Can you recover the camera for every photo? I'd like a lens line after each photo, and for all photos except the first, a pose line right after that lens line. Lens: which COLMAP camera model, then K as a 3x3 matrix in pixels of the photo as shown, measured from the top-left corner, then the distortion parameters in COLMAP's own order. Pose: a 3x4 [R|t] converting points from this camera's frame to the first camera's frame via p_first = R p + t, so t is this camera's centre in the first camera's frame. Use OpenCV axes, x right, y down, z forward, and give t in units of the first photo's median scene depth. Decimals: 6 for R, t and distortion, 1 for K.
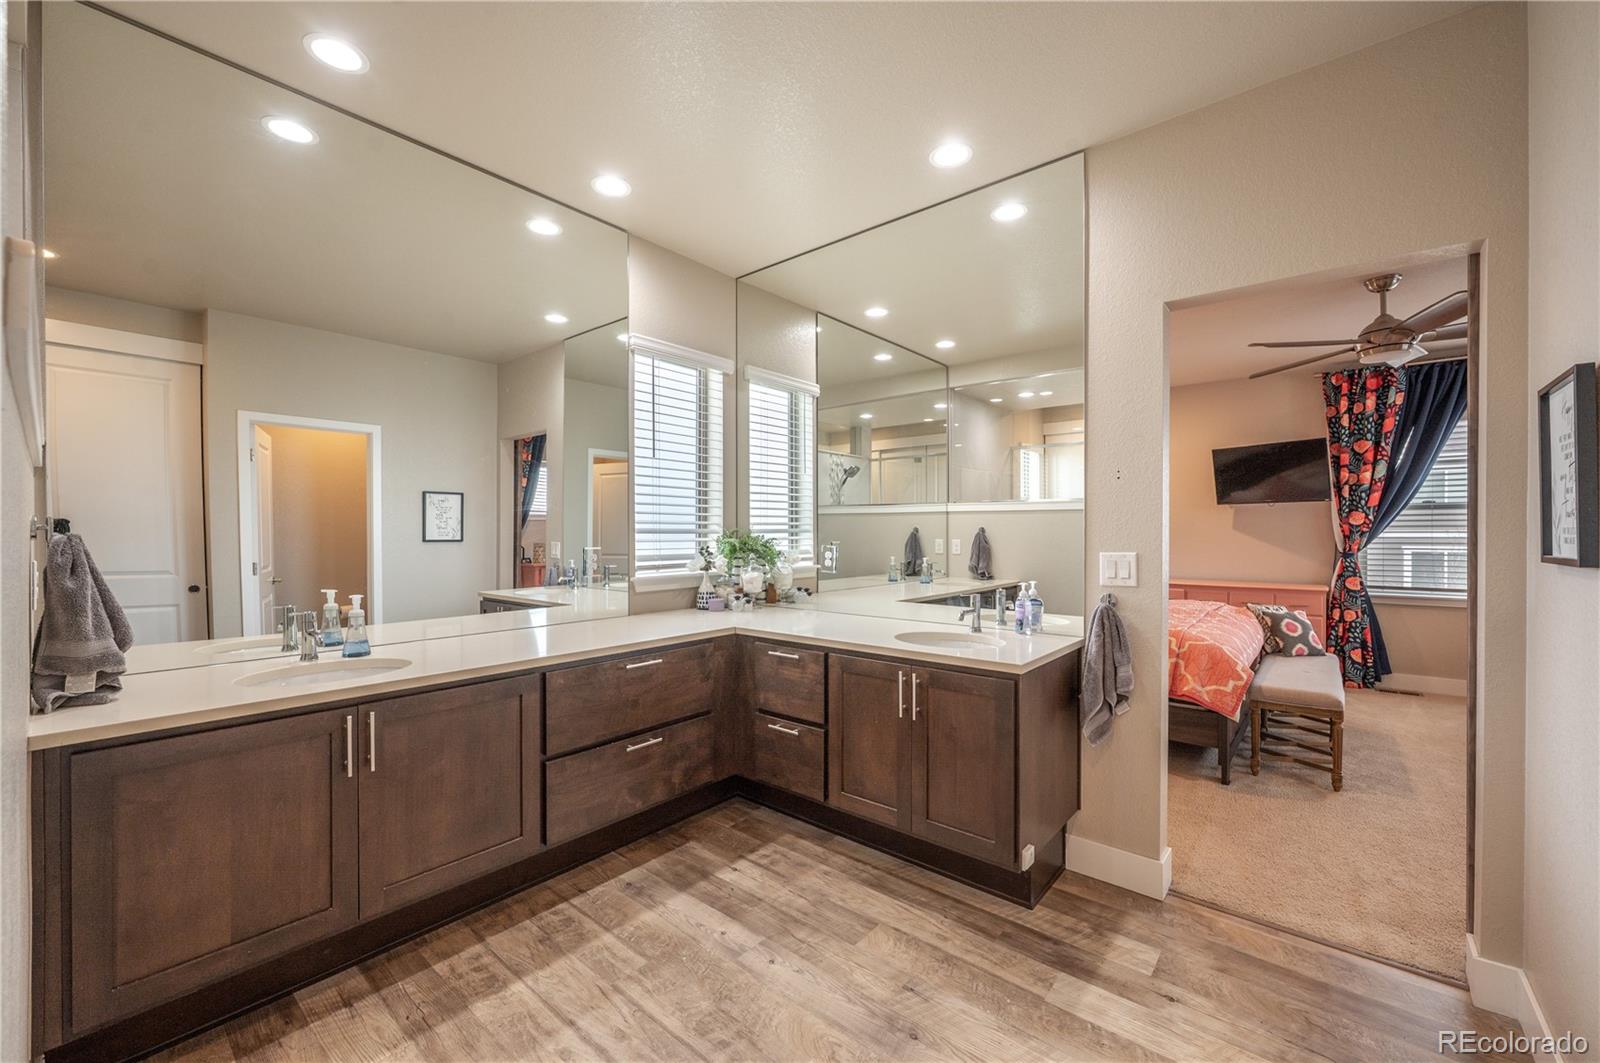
lens RADIAL K [[633.9, 0, 800.9], [0, 633.9, 536.5], [0, 0, 1]] dist [-0.003380, 0.000904]
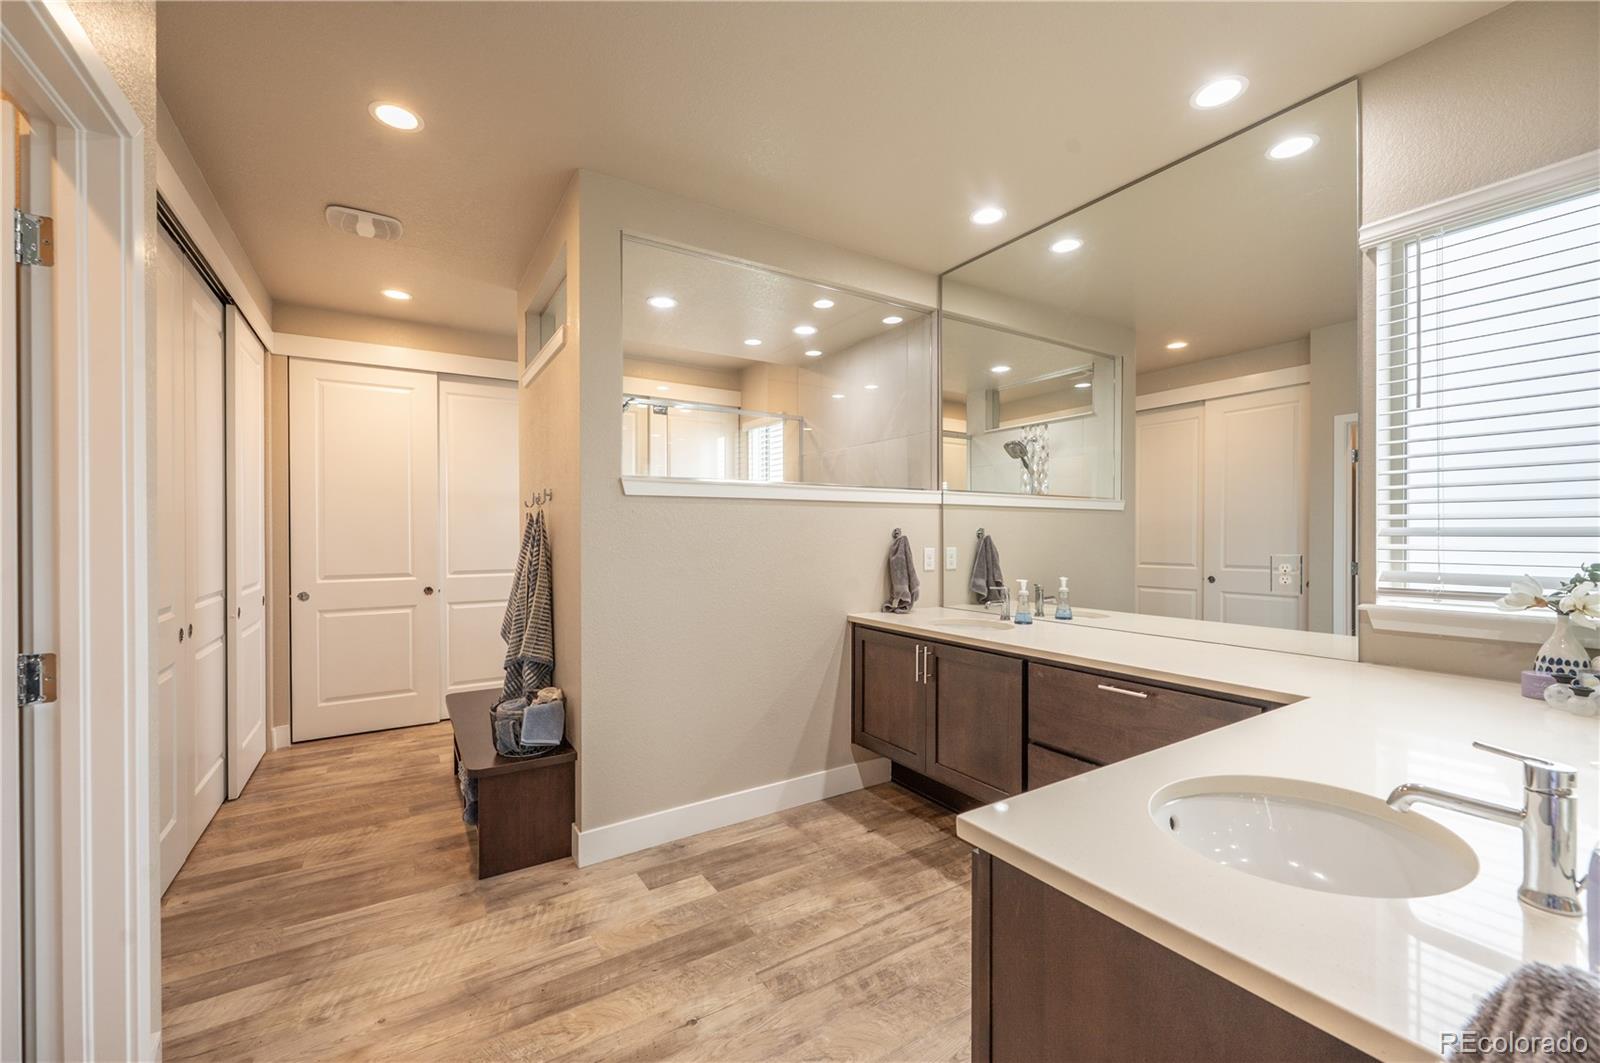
lens RADIAL K [[633.9, 0, 798.1], [0, 633.9, 535.0], [0, 0, 1]] dist [-0.003380, 0.000904]
pose [[-0.303755, 0.002173, -0.952748, 0.764418], [-0.002523, 0.999992, 0.003085, -0.009443], [0.952747, 0.003341, -0.303747, 0.940073]]
